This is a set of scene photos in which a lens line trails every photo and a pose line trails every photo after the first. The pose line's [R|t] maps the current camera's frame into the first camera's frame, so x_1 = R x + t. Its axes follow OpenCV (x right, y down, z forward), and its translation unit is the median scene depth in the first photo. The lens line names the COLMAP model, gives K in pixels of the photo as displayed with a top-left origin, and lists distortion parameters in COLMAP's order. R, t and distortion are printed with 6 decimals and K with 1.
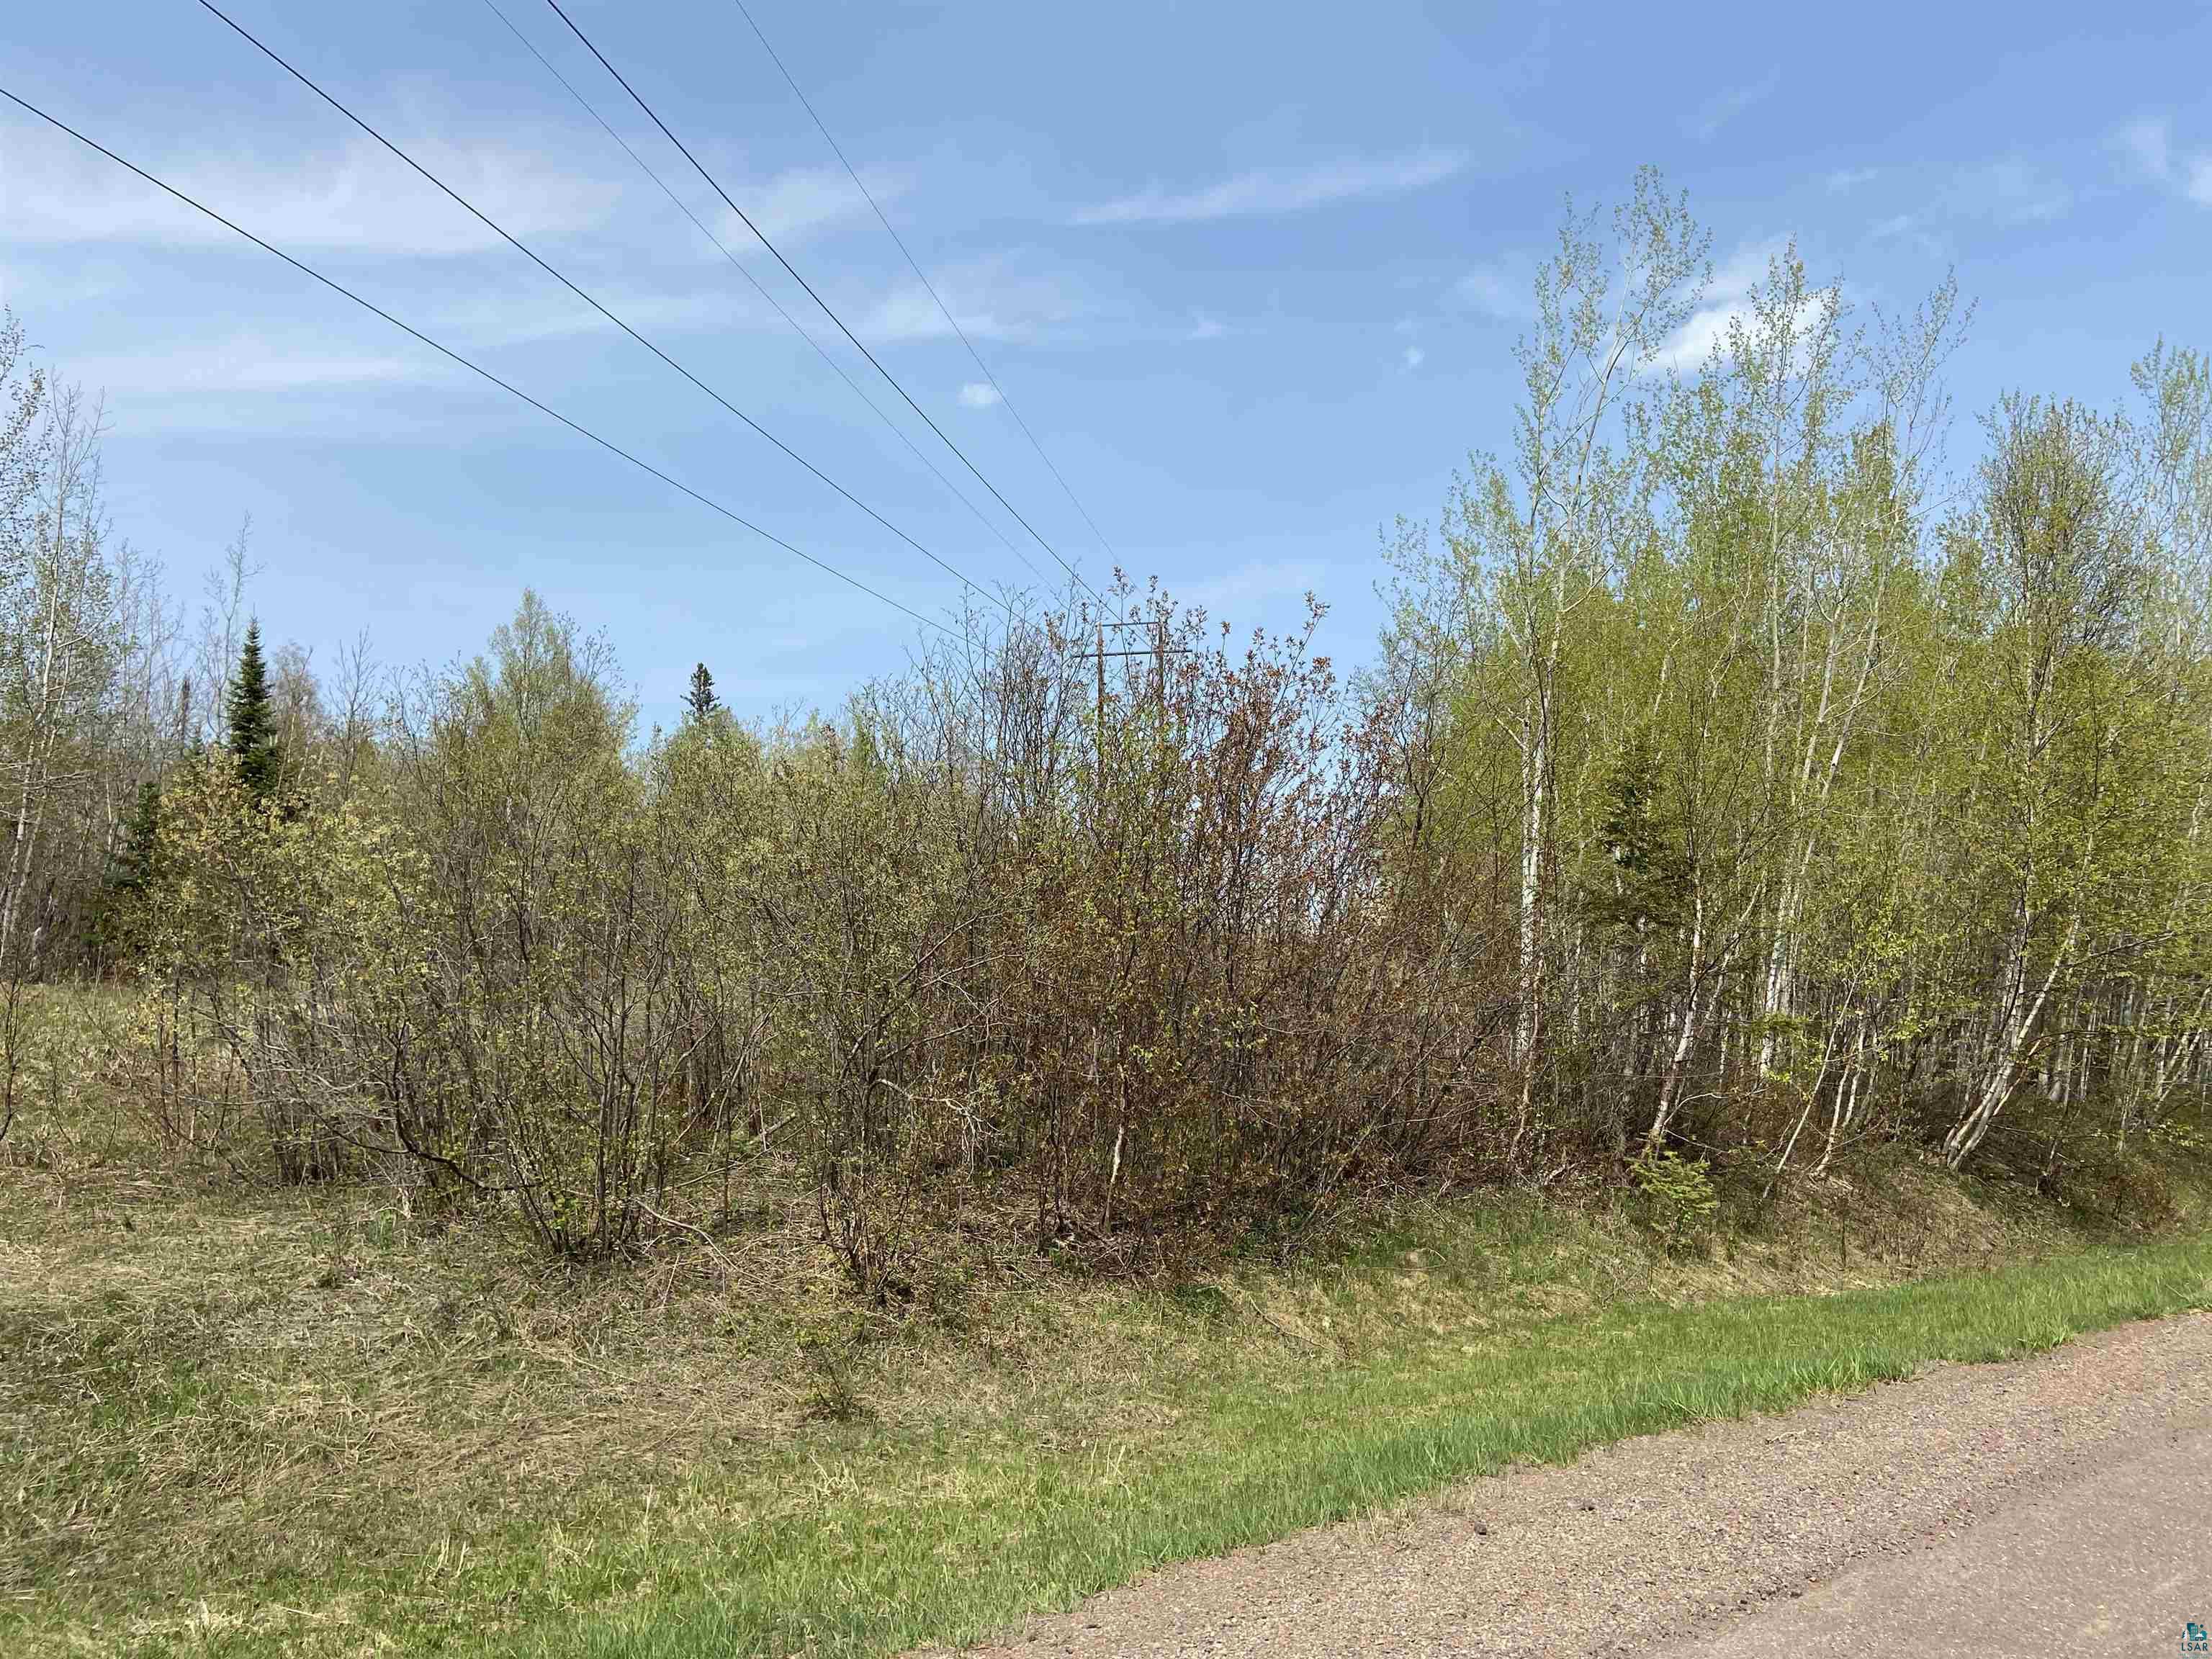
lens RADIAL K [[1677.0, 0, 1104.5], [0, 1677.0, 829.1], [0, 0, 1]] dist [-0.036761, -0.011493]
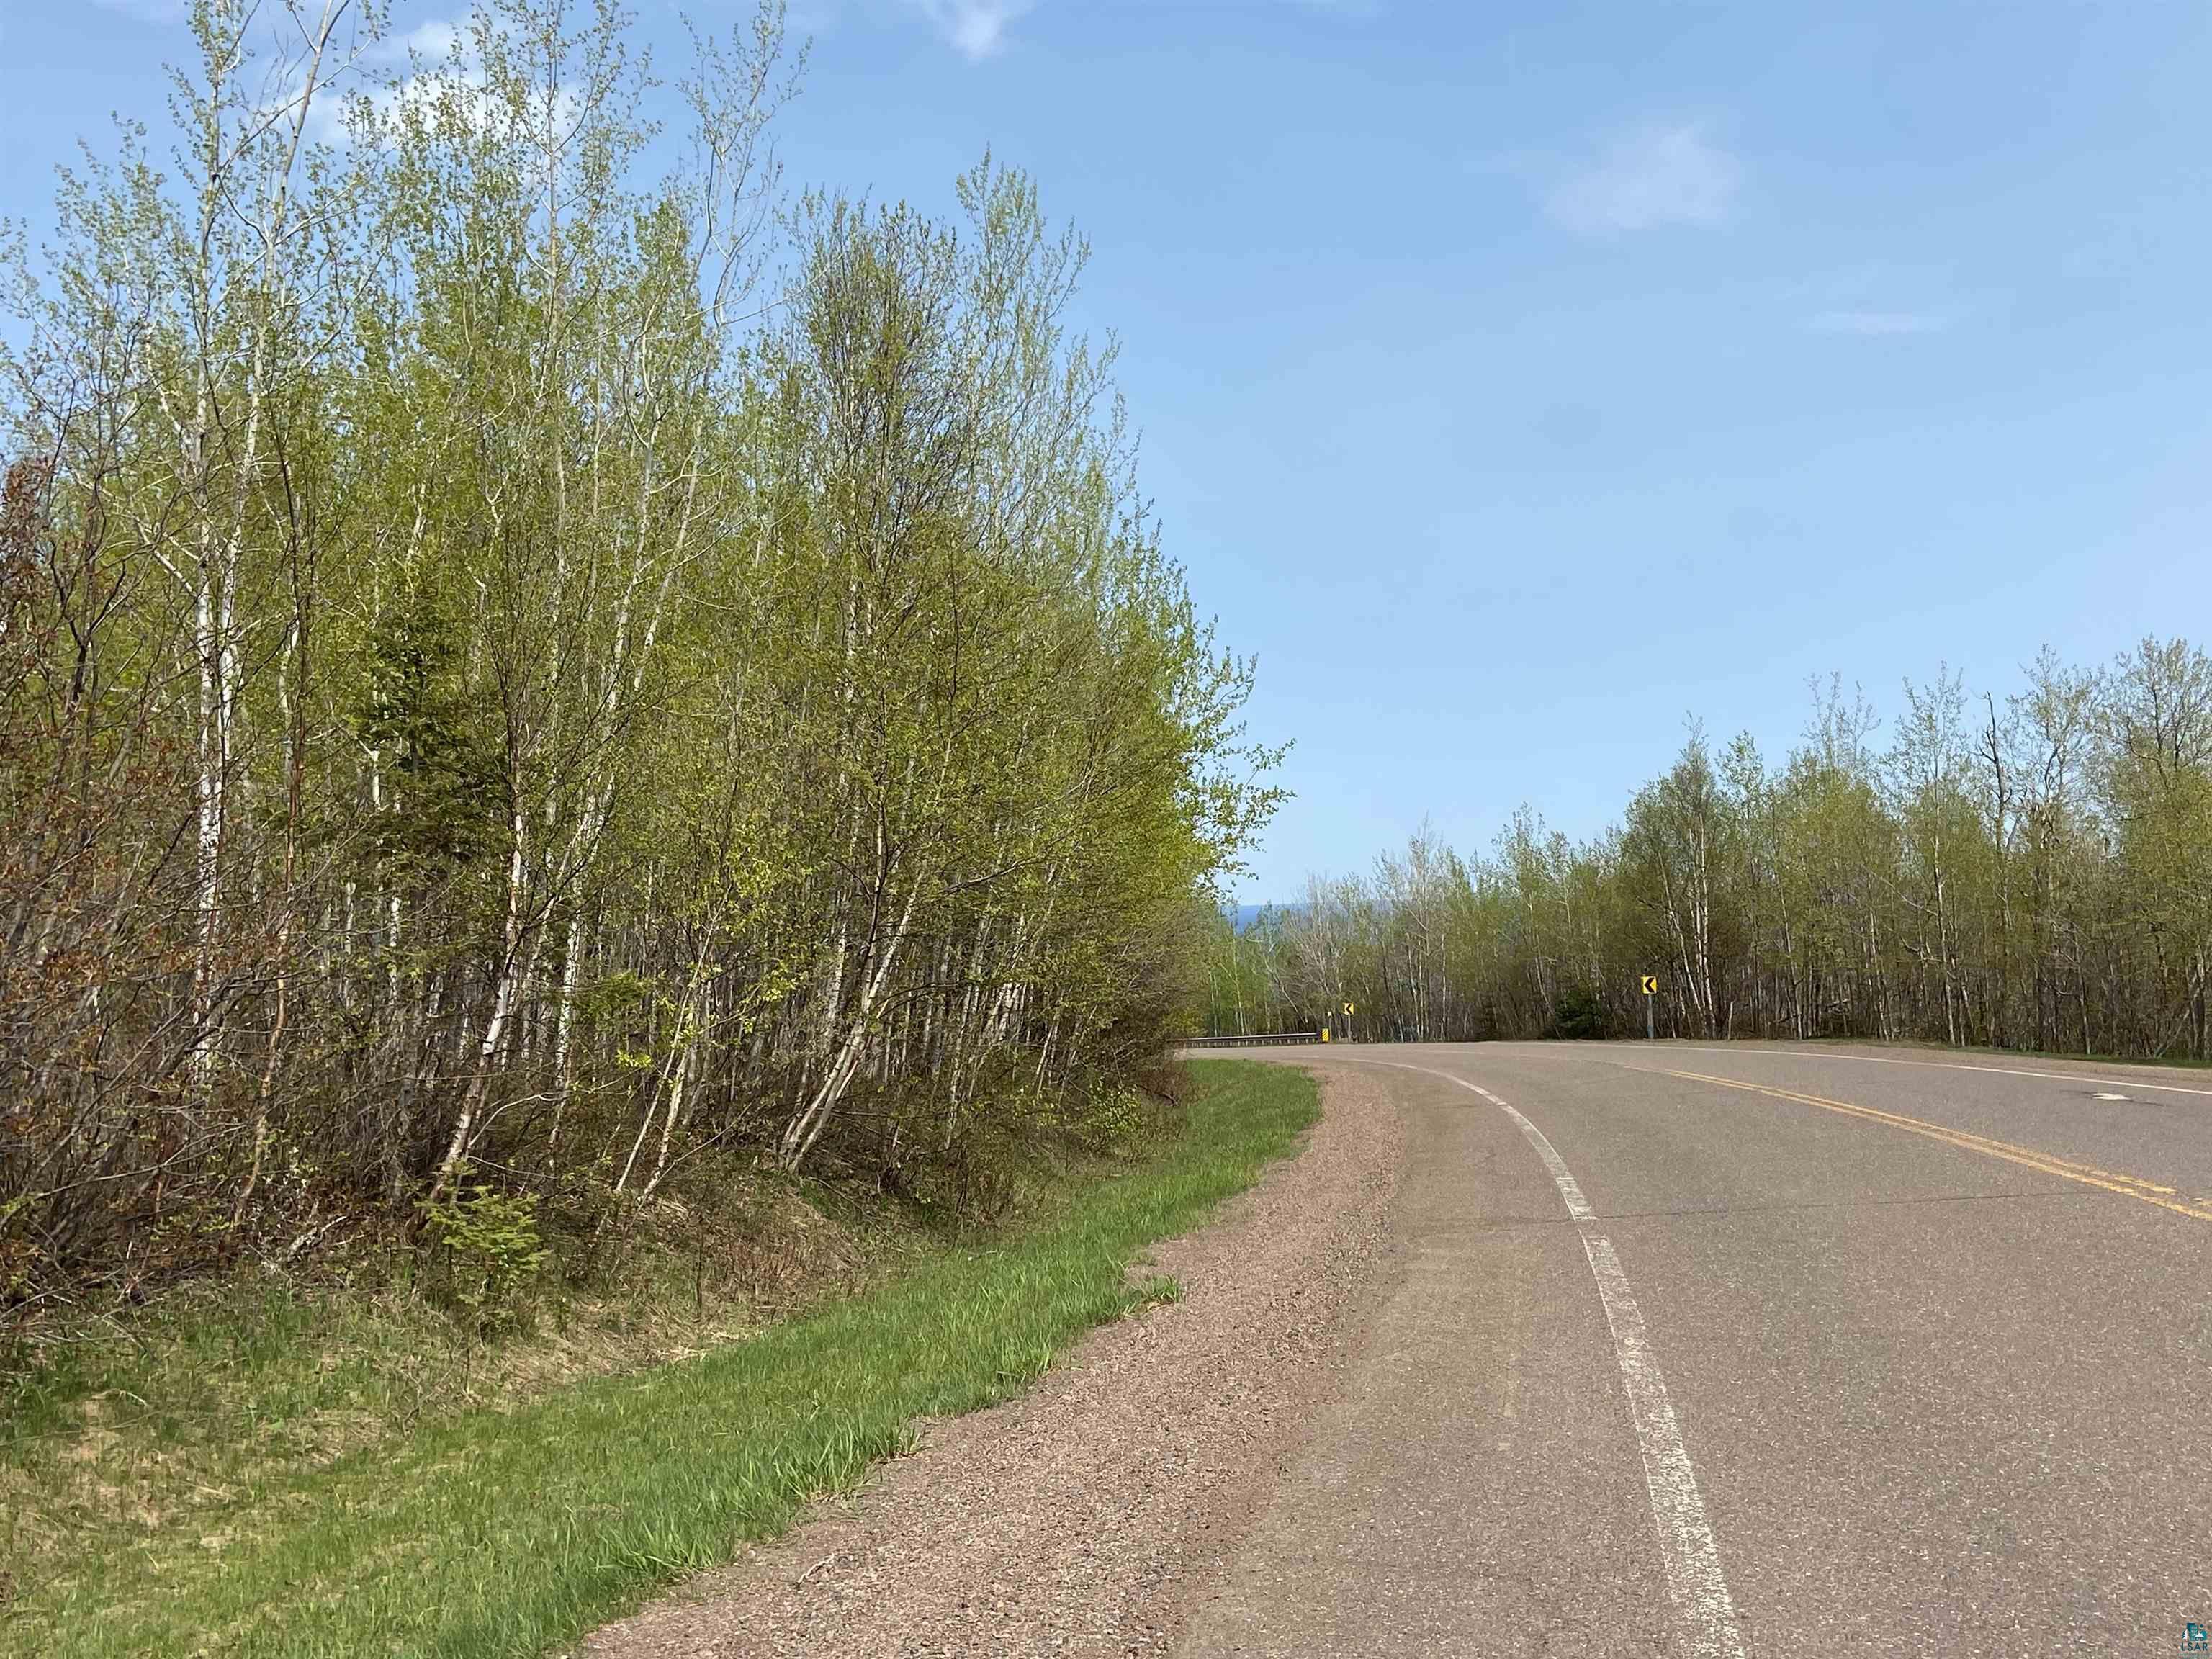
lens RADIAL K [[2187.4, 0, 1156.9], [0, 2187.4, 871.6], [0, 0, 1]] dist [0.008569, 0.000000]
pose [[0.755308, -0.024871, 0.654898, -0.033913], [-0.002124, 0.999182, 0.040395, 0.027630], [-0.655367, -0.031902, 0.754637, 0.144866]]
